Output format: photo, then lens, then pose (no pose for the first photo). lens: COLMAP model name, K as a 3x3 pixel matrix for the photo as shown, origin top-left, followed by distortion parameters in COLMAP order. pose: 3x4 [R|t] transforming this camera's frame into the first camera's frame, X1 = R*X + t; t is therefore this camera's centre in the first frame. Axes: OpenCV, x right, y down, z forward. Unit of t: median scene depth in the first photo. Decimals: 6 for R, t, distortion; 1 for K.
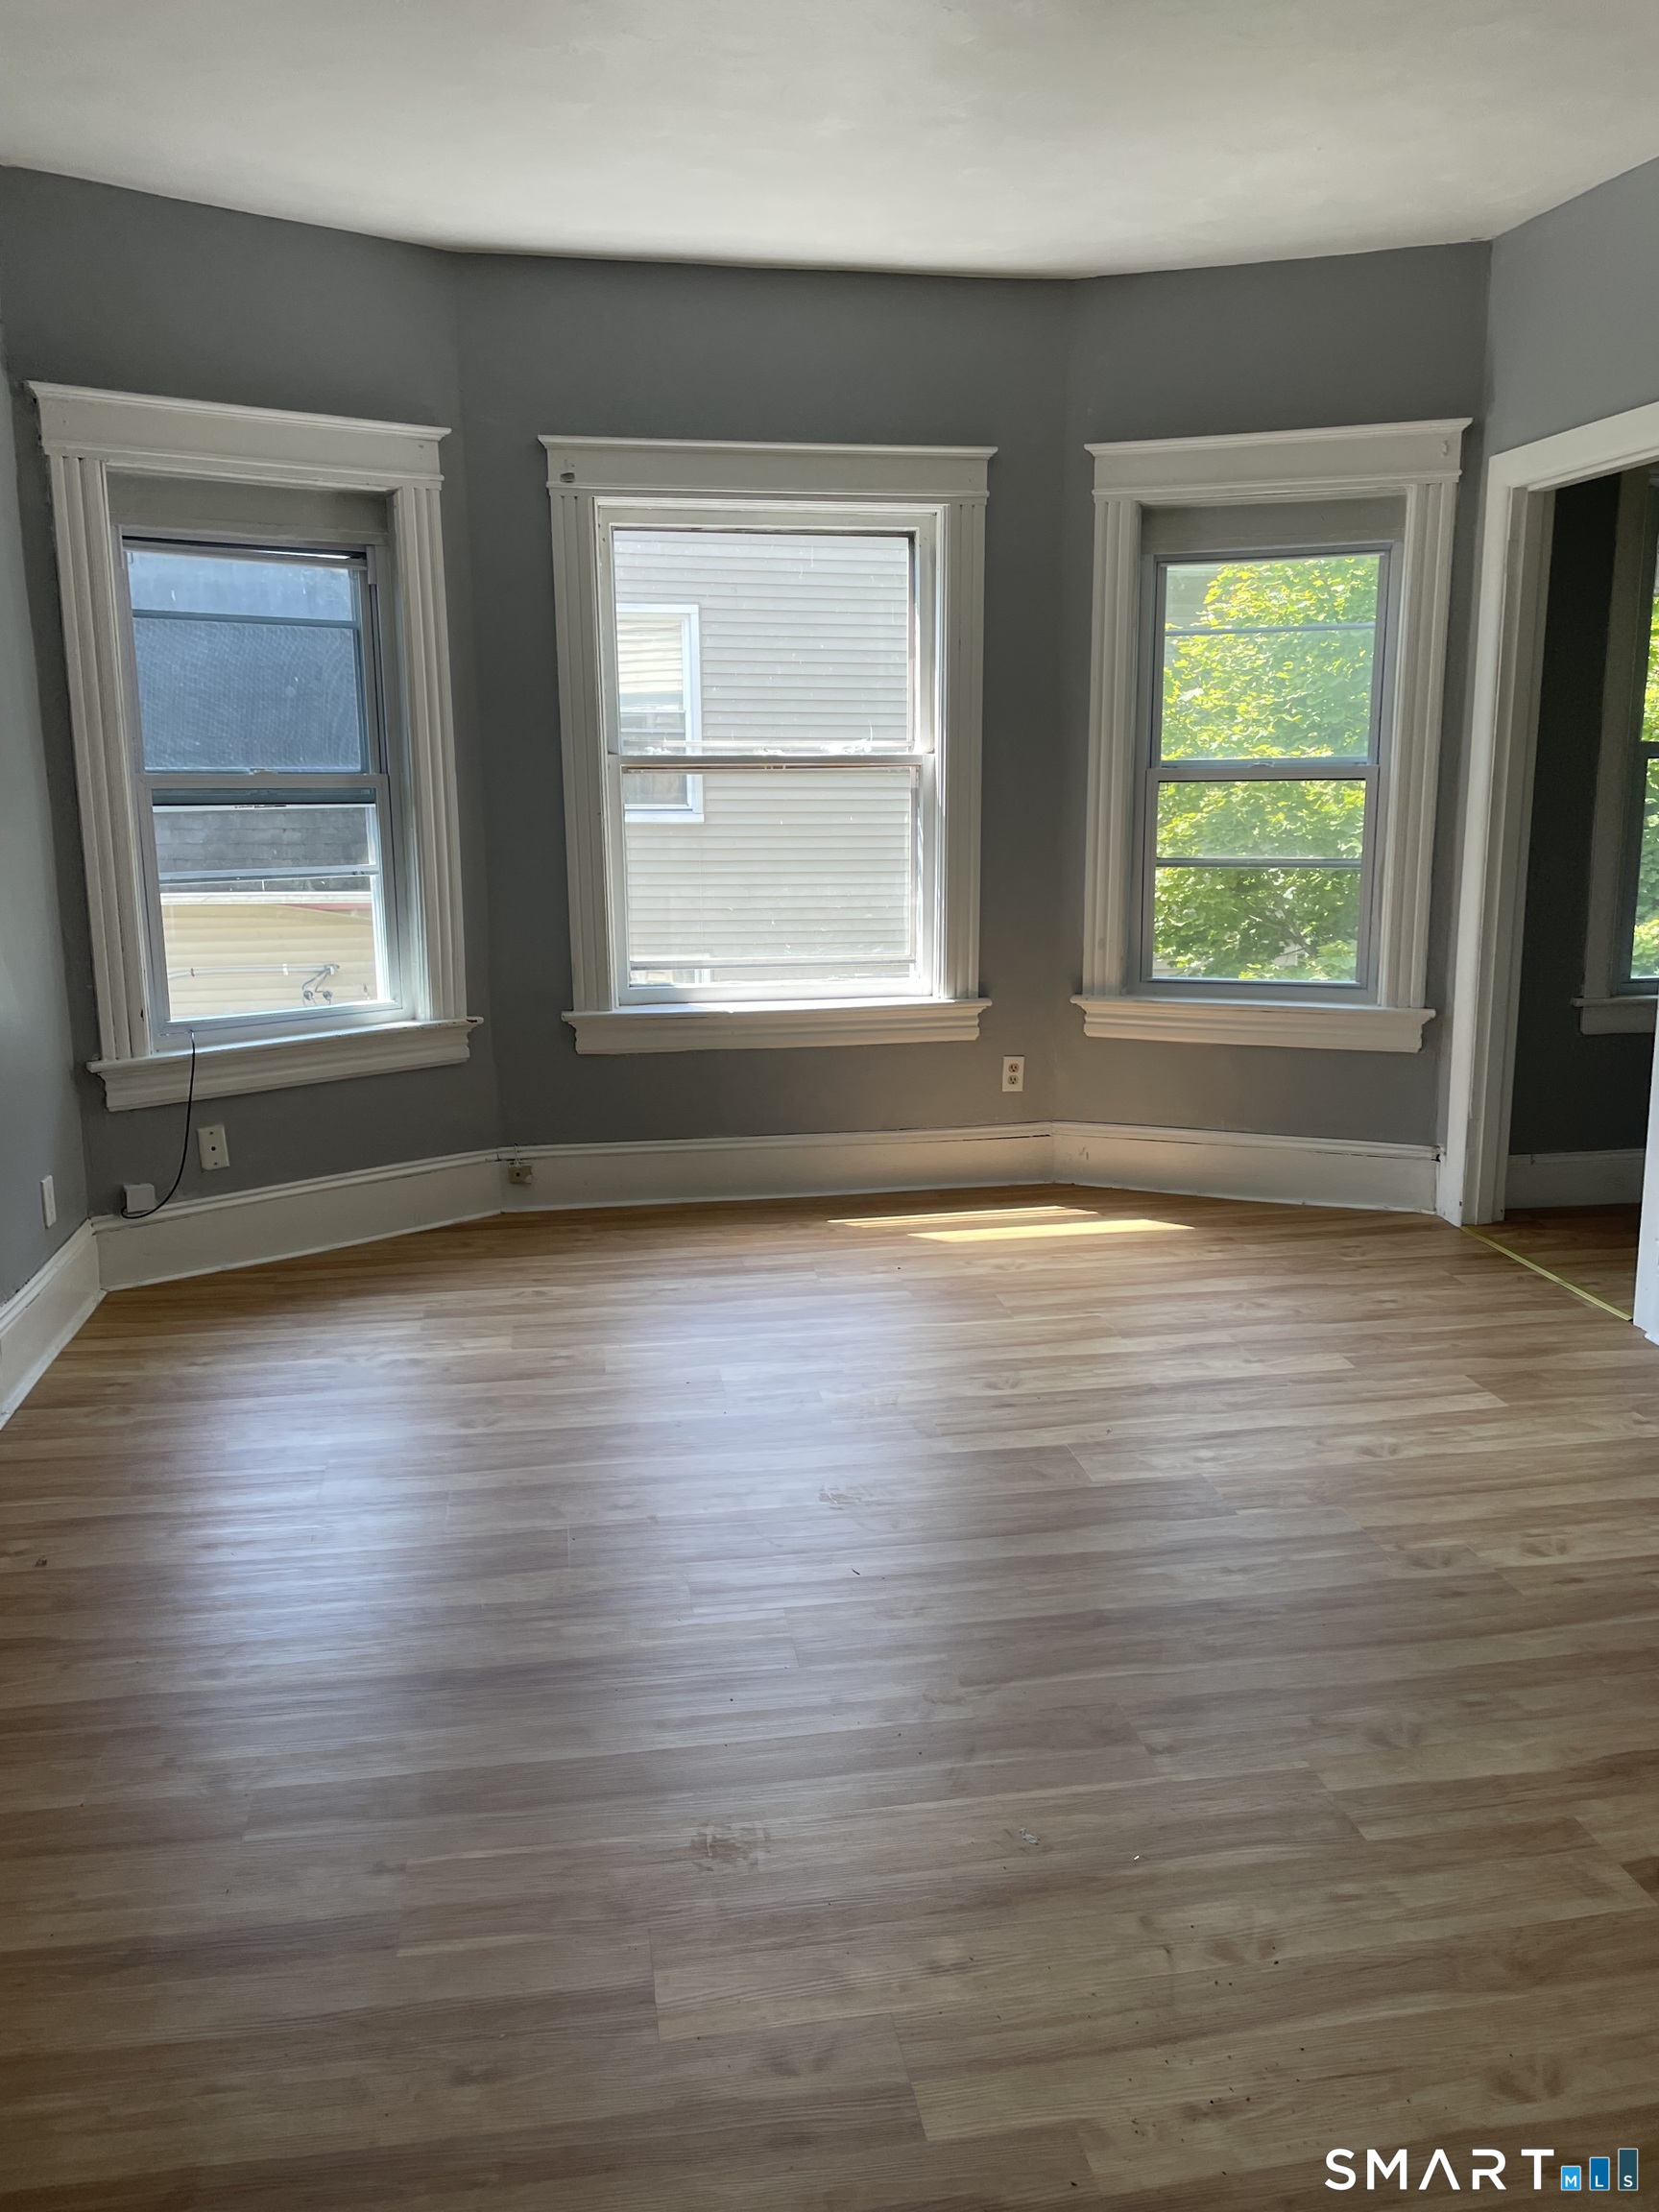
lens RADIAL K [[1667.4, 0, 845.2], [0, 1667.4, 1105.4], [0, 0, 1]] dist [0.015623, -0.010297]
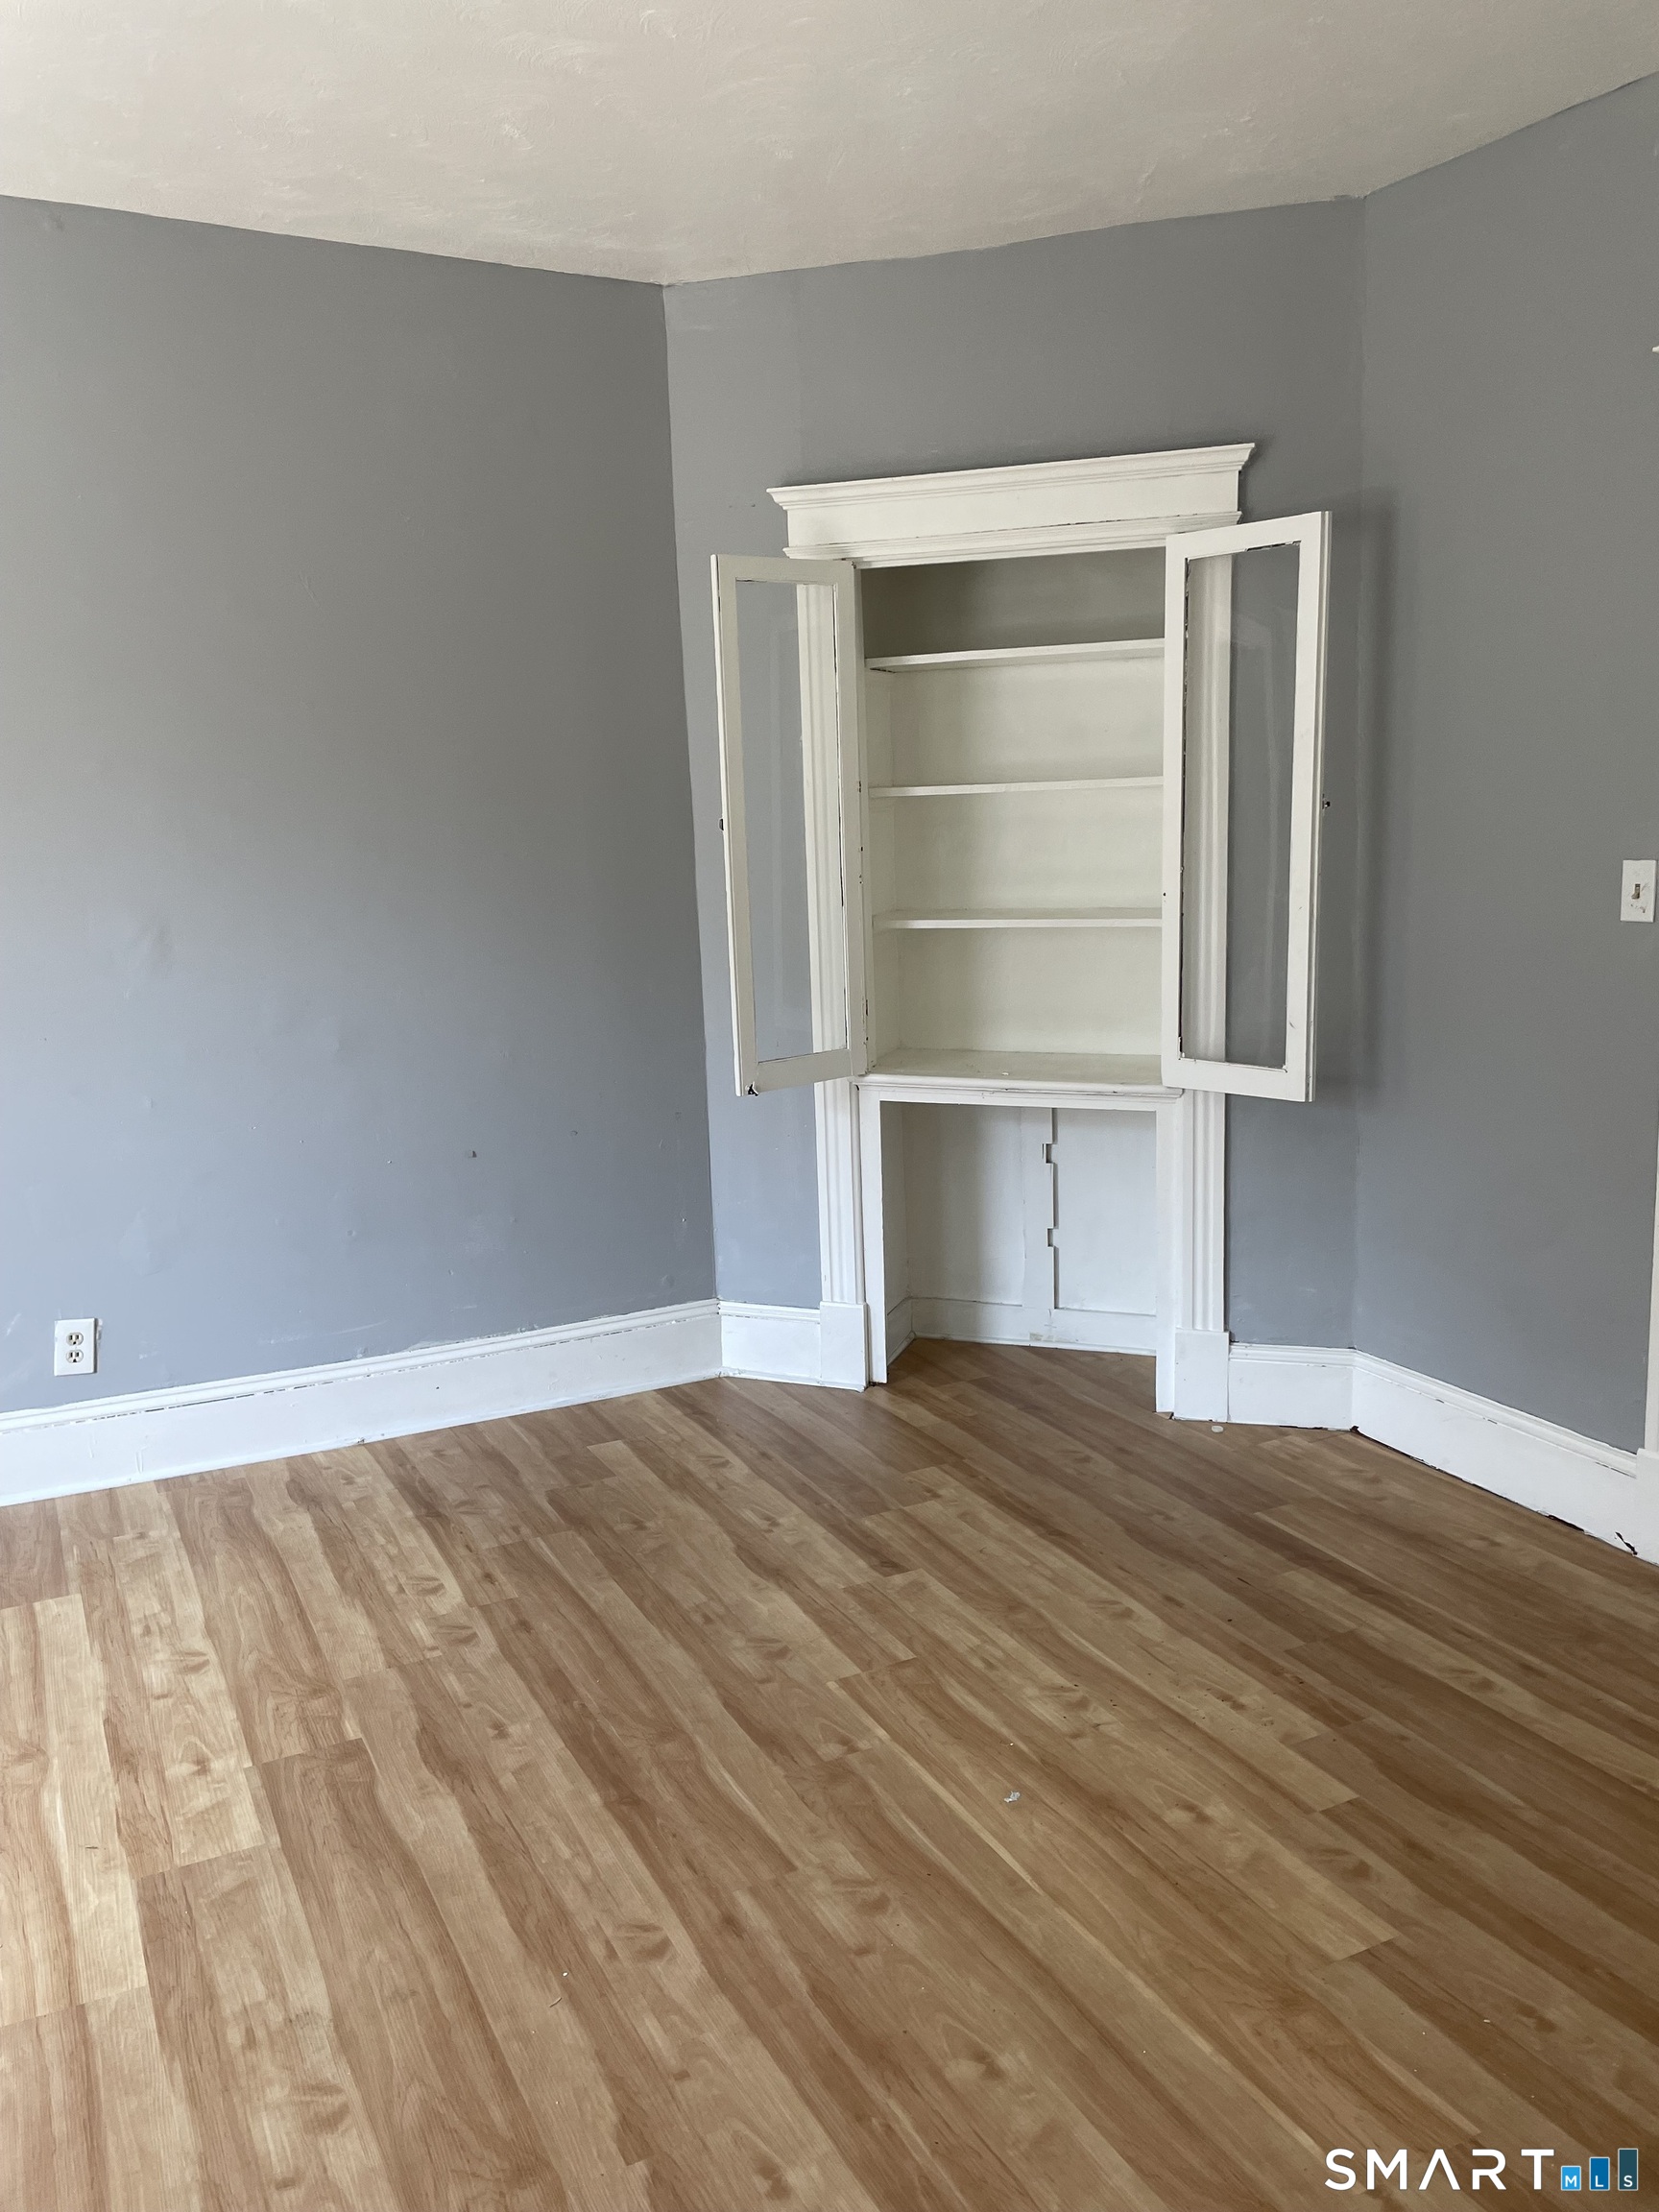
lens RADIAL K [[1667.4, 0, 829.5], [0, 1667.4, 1114.9], [0, 0, 1]] dist [0.015623, -0.010297]
pose [[-0.285278, -0.164664, 0.944194, -0.677456], [0.226986, 0.945499, 0.233473, -0.234536], [-0.931179, 0.280923, -0.232354, 0.994165]]
